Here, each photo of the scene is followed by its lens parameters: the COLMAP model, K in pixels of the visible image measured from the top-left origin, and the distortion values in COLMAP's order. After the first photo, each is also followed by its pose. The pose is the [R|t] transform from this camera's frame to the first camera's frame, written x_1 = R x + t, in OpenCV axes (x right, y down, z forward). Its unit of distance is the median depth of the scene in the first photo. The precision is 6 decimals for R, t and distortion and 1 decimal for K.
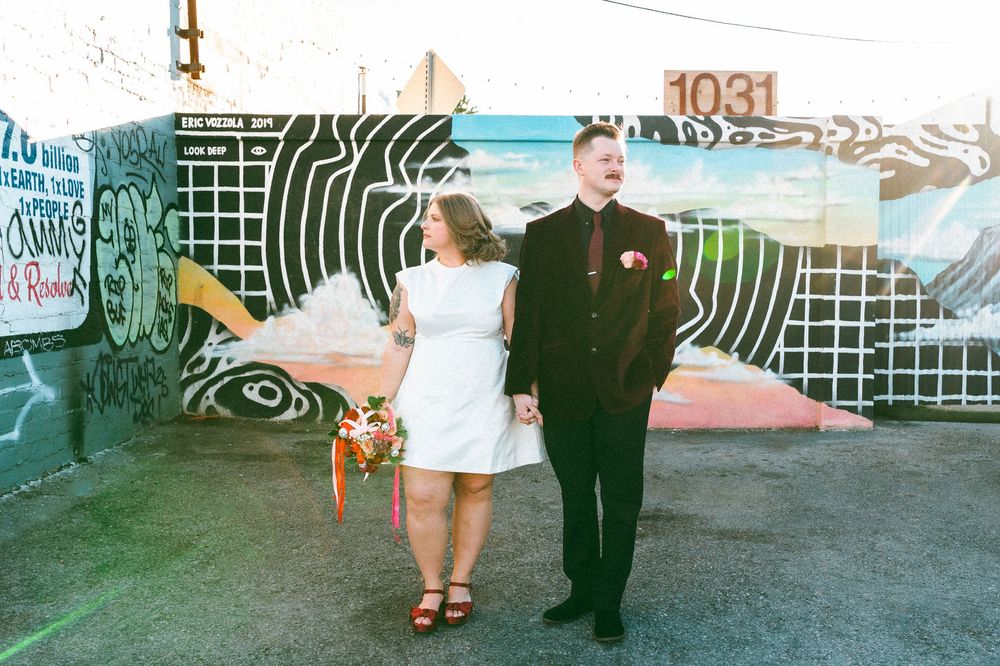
lens RADIAL K [[1018.5, 0, 500.1], [0, 1018.5, 363.2], [0, 0, 1]] dist [-0.048079, 0.013203]
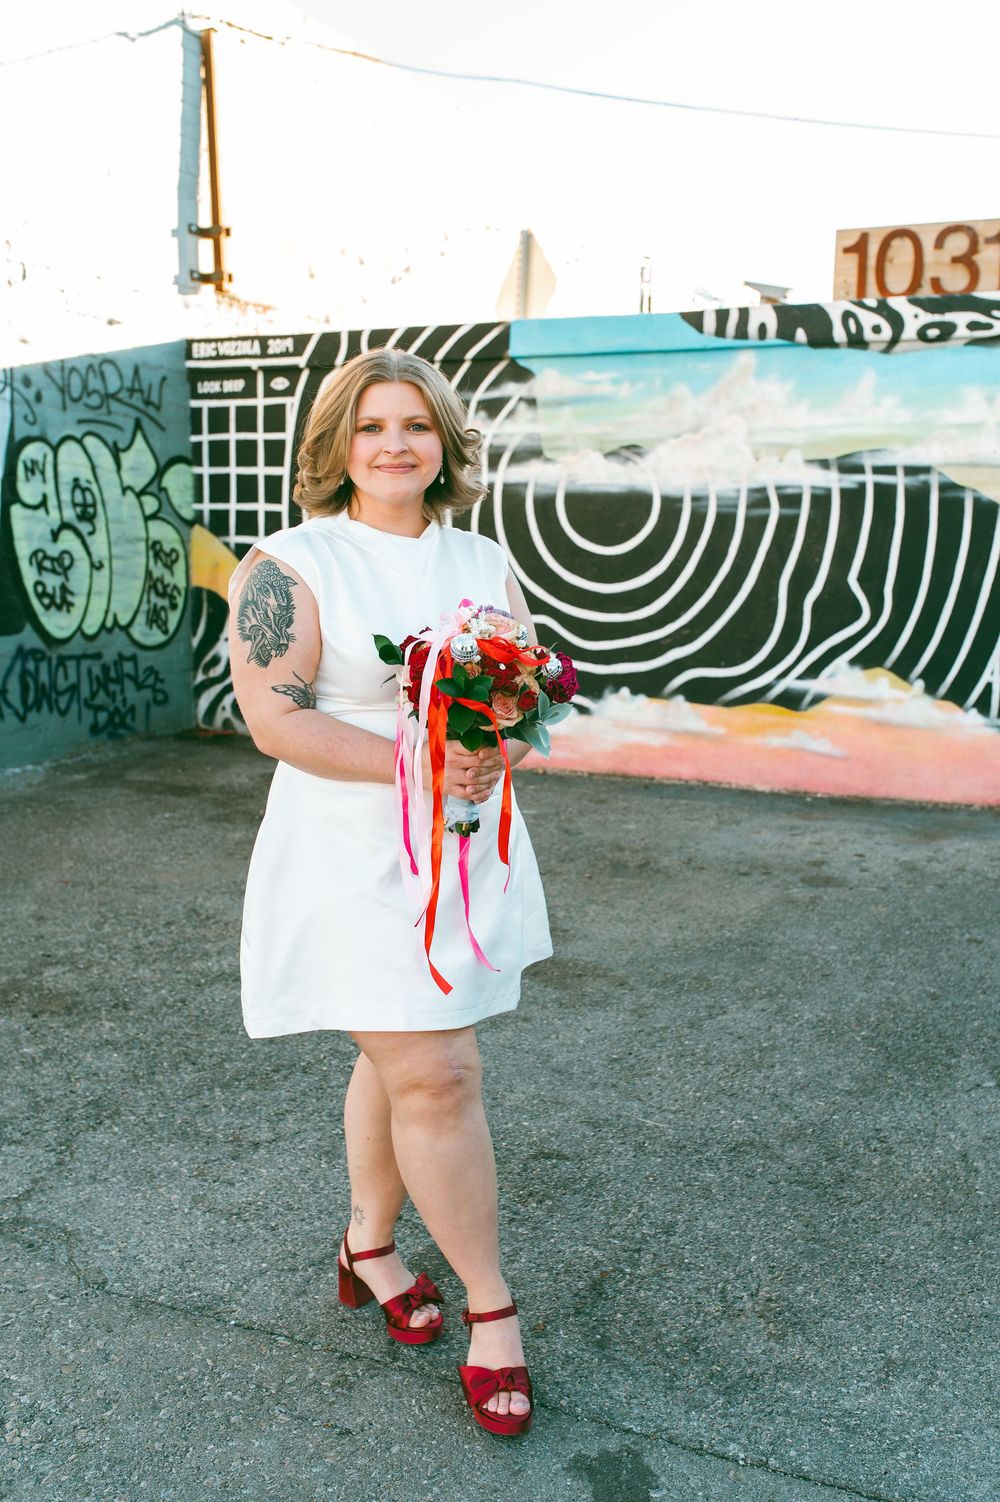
lens RADIAL K [[1360.4, 0, 500.0], [0, 1360.4, 751.0], [0, 0, 1]] dist [-0.064508, 0.081774]
pose [[0.919458, 0.064177, -0.387916, 0.322964], [-0.039478, 0.996672, 0.071316, -0.016380], [0.391202, -0.050258, 0.918932, 0.130472]]
